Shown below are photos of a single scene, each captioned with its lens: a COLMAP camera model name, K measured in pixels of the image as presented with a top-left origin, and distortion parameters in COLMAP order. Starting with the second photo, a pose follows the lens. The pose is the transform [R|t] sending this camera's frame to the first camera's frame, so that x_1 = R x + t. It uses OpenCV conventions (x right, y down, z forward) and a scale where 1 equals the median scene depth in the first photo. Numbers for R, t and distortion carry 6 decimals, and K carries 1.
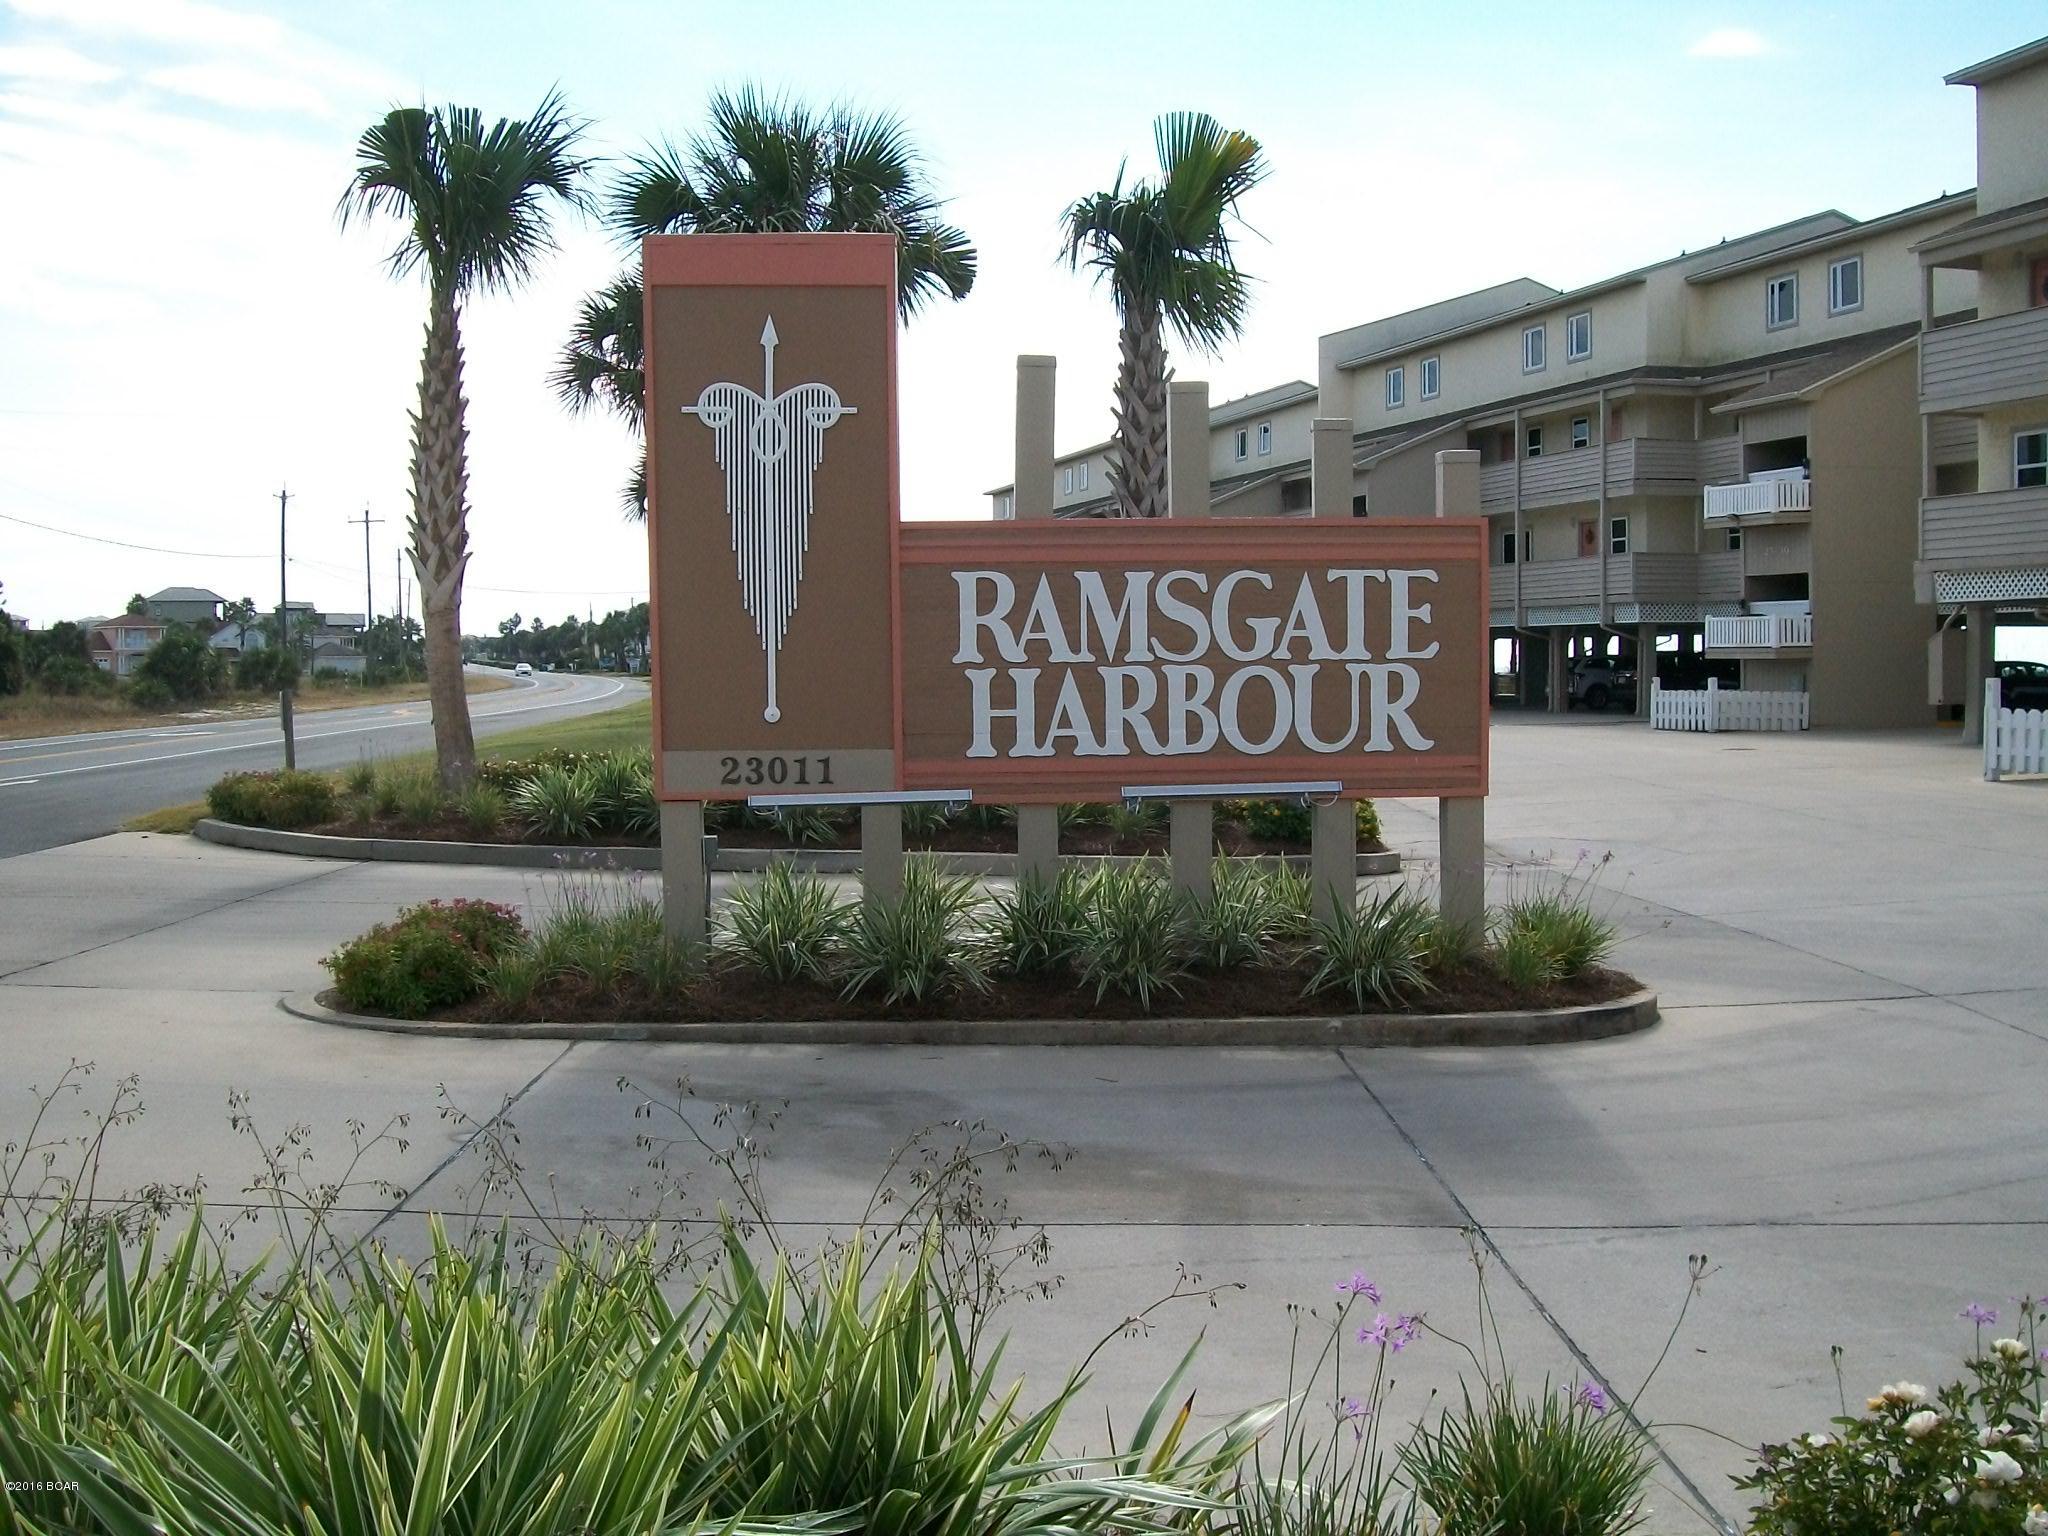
lens RADIAL K [[2200.0, 0, 1024.0], [0, 2200.0, 768.0], [0, 0, 1]] dist [-0.130727, 0.002628]
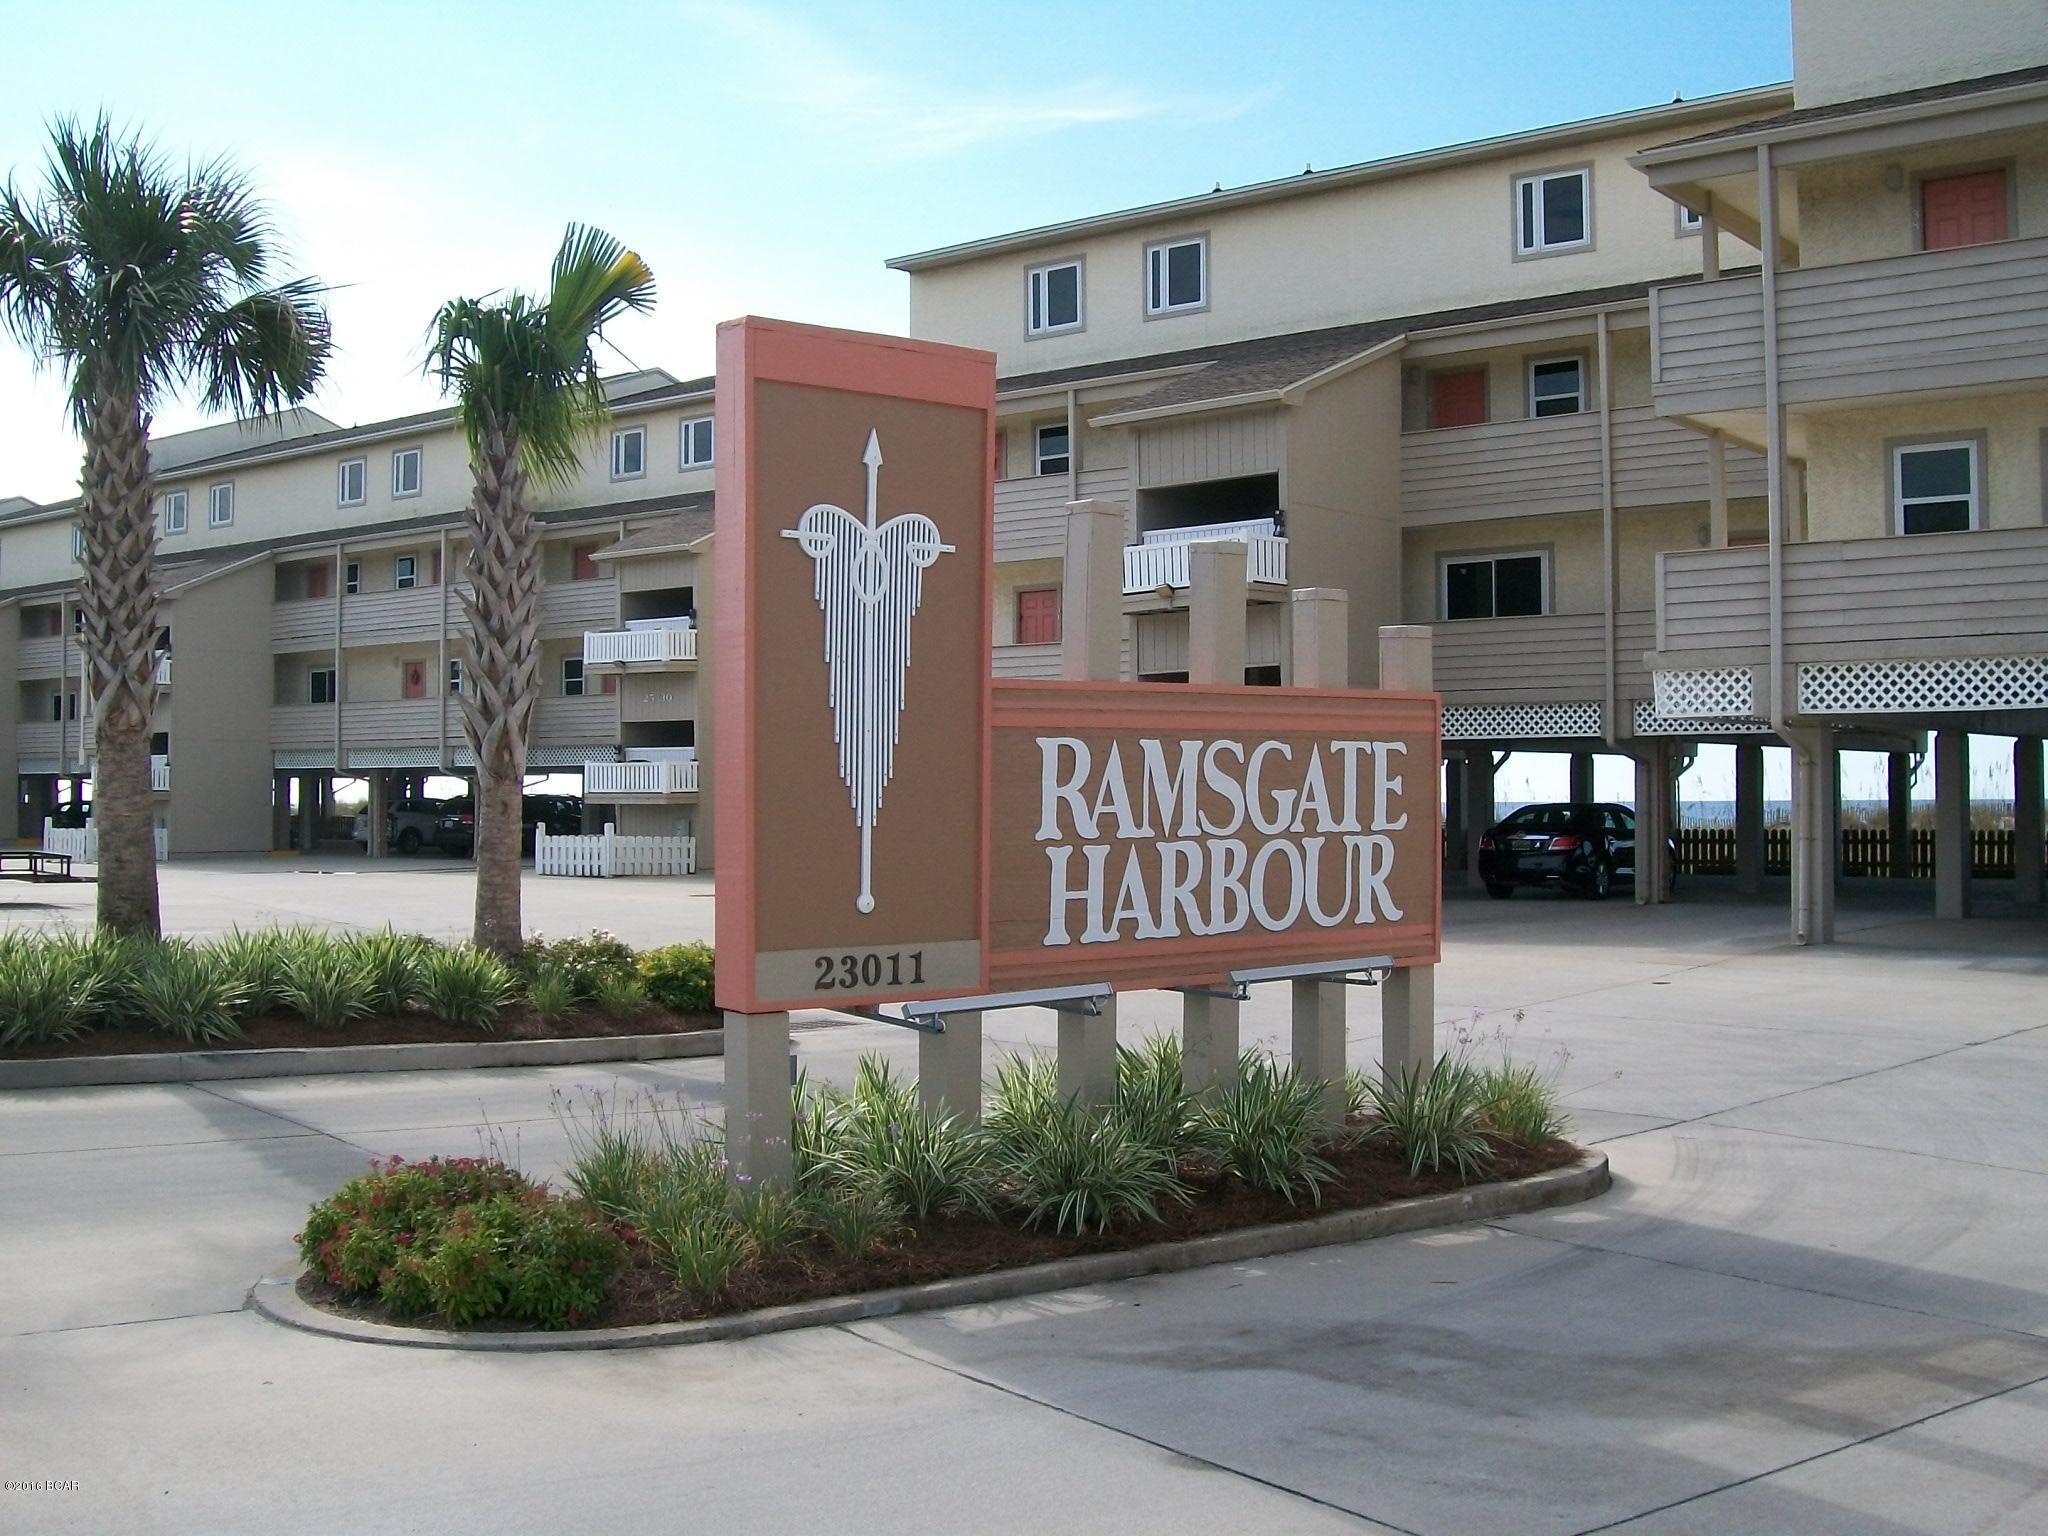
lens RADIAL K [[2222.6, 0, 1023.8], [0, 2222.6, 712.2], [0, 0, 1]] dist [-0.187121, -0.008842]
pose [[0.806172, 0.024717, 0.591165, -0.562368], [0.027669, 0.996459, -0.079395, -0.027933], [-0.591034, 0.080363, 0.802633, 0.279071]]
